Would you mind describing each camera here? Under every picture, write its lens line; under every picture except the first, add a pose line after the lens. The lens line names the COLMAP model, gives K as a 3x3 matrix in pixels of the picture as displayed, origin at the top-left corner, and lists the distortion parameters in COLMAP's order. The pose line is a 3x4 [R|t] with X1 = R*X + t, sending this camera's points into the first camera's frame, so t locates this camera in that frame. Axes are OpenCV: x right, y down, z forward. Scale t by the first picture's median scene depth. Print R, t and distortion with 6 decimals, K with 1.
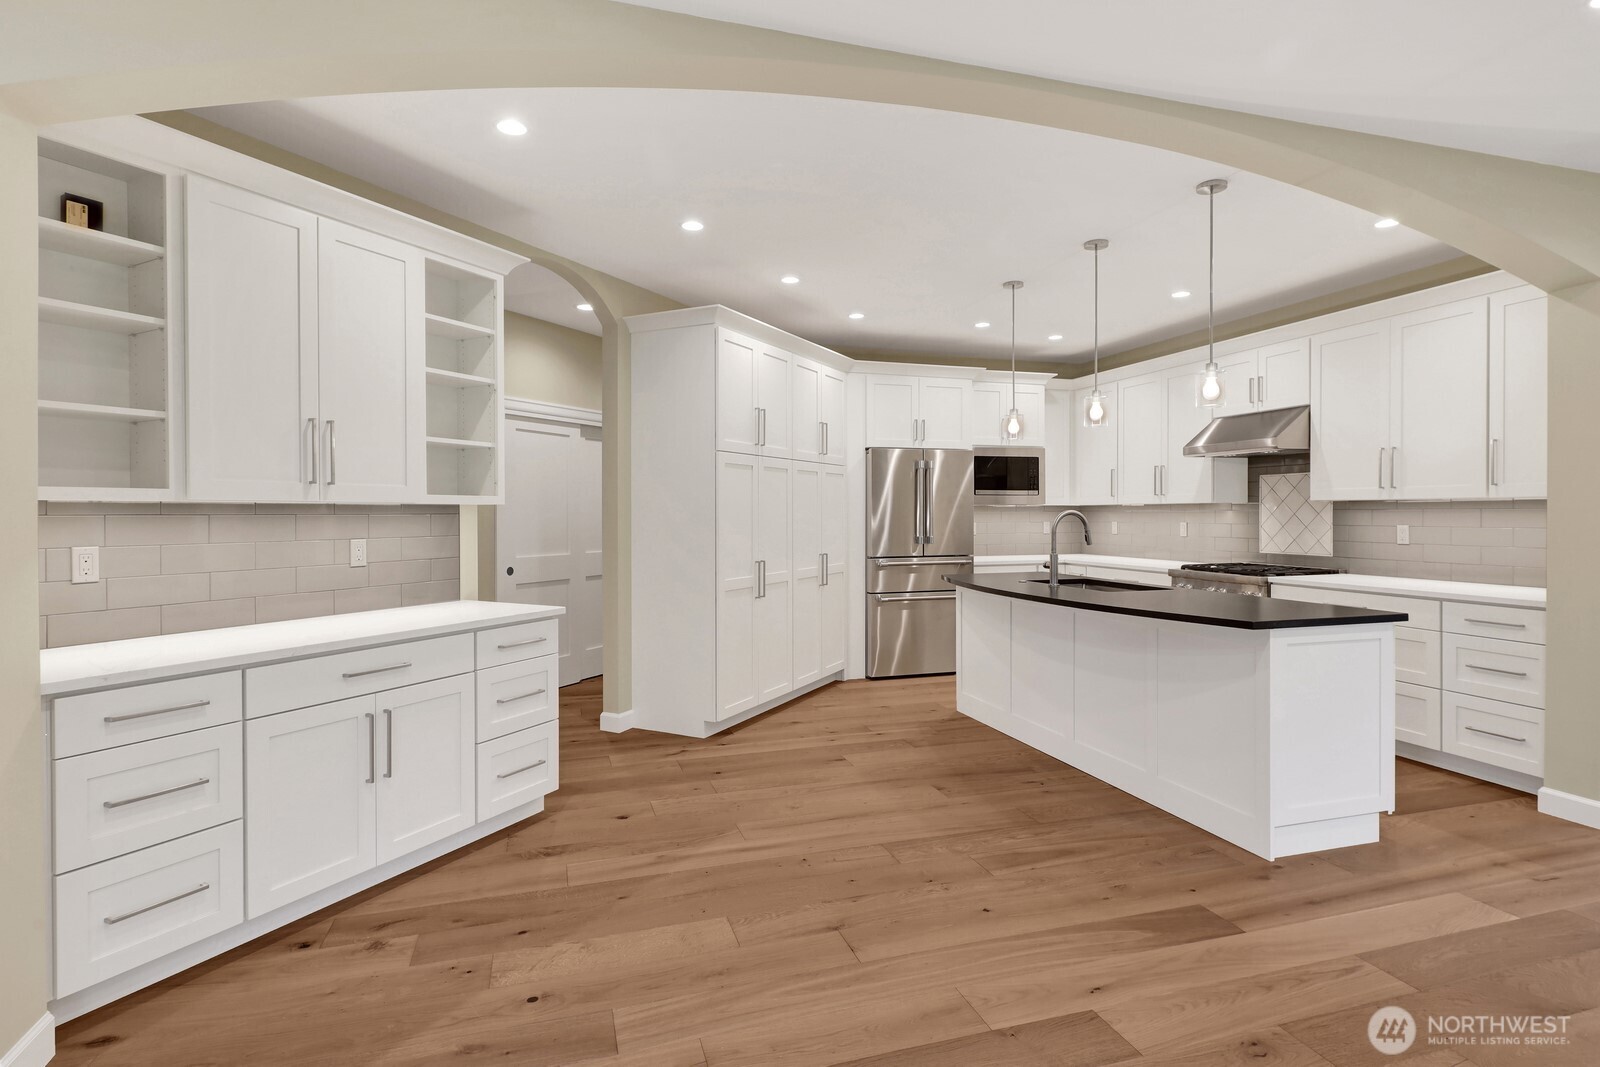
lens RADIAL K [[797.6, 0, 798.2], [0, 797.6, 514.6], [0, 0, 1]] dist [0.003290, -0.000806]
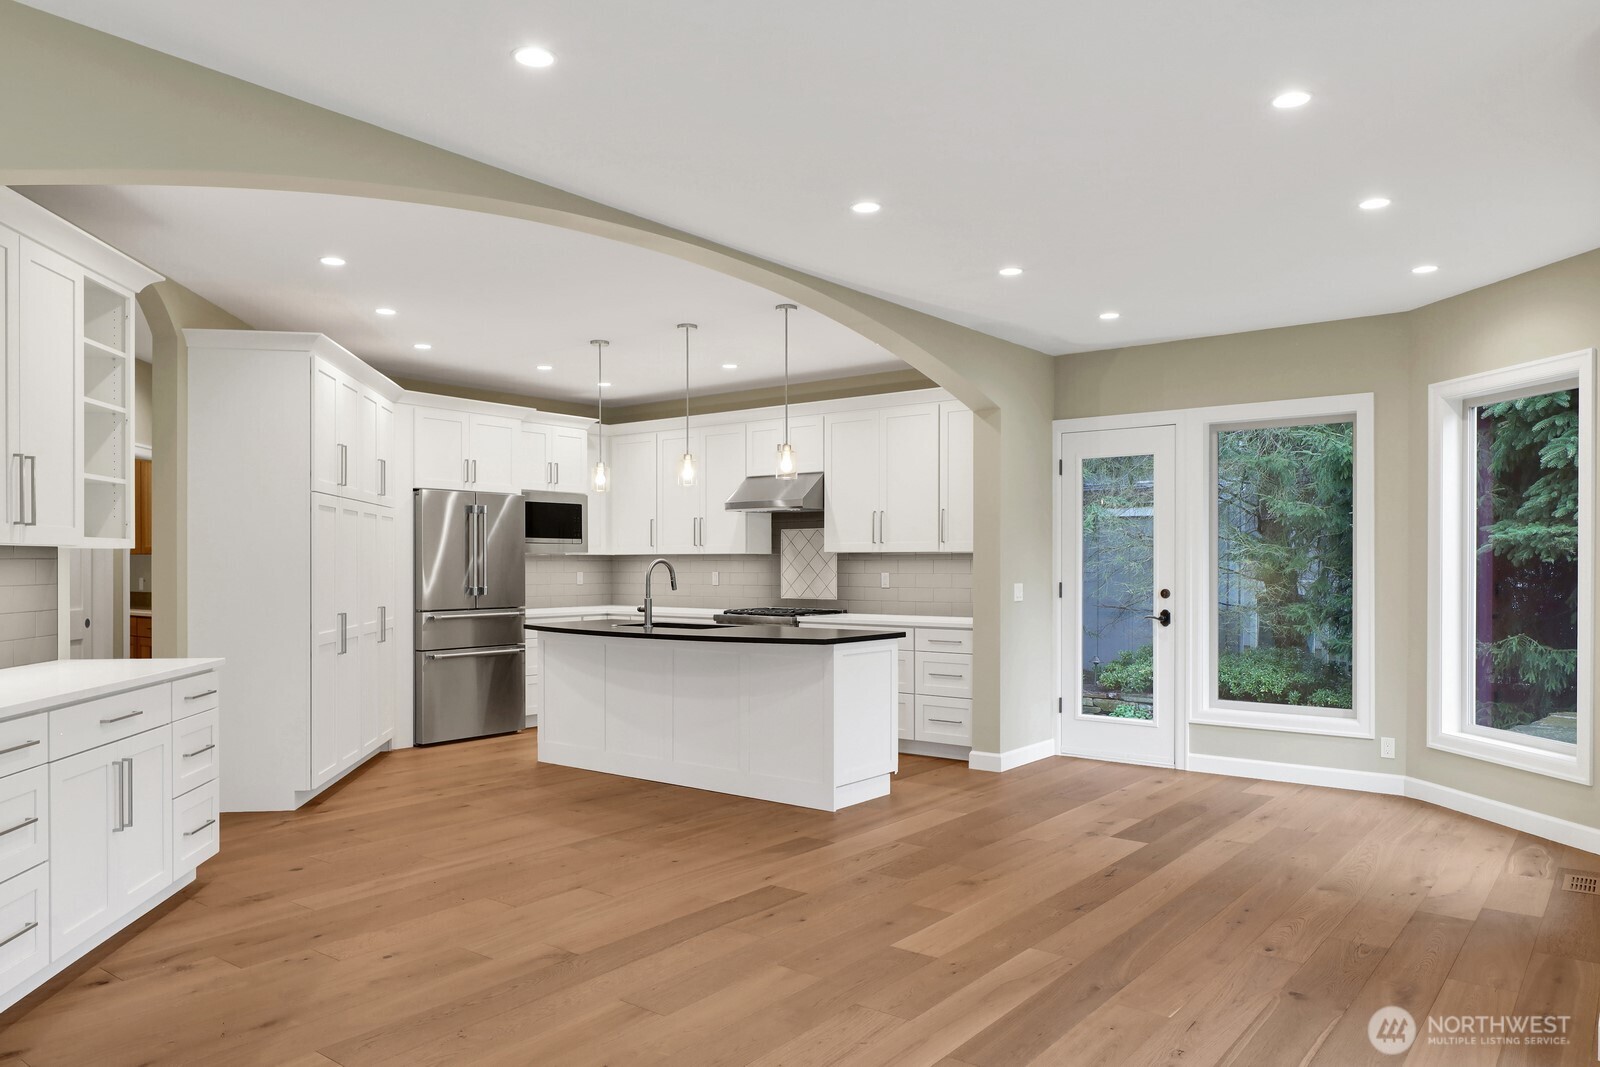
lens RADIAL K [[1115.7, 0, 834.1], [0, 1115.7, 542.6], [0, 0, 1]] dist [-0.001642, -0.002217]
pose [[0.795079, 0.014731, 0.606327, -0.365070], [-0.000980, 0.999735, -0.023005, 0.006515], [-0.606505, 0.017696, 0.794883, -0.339822]]
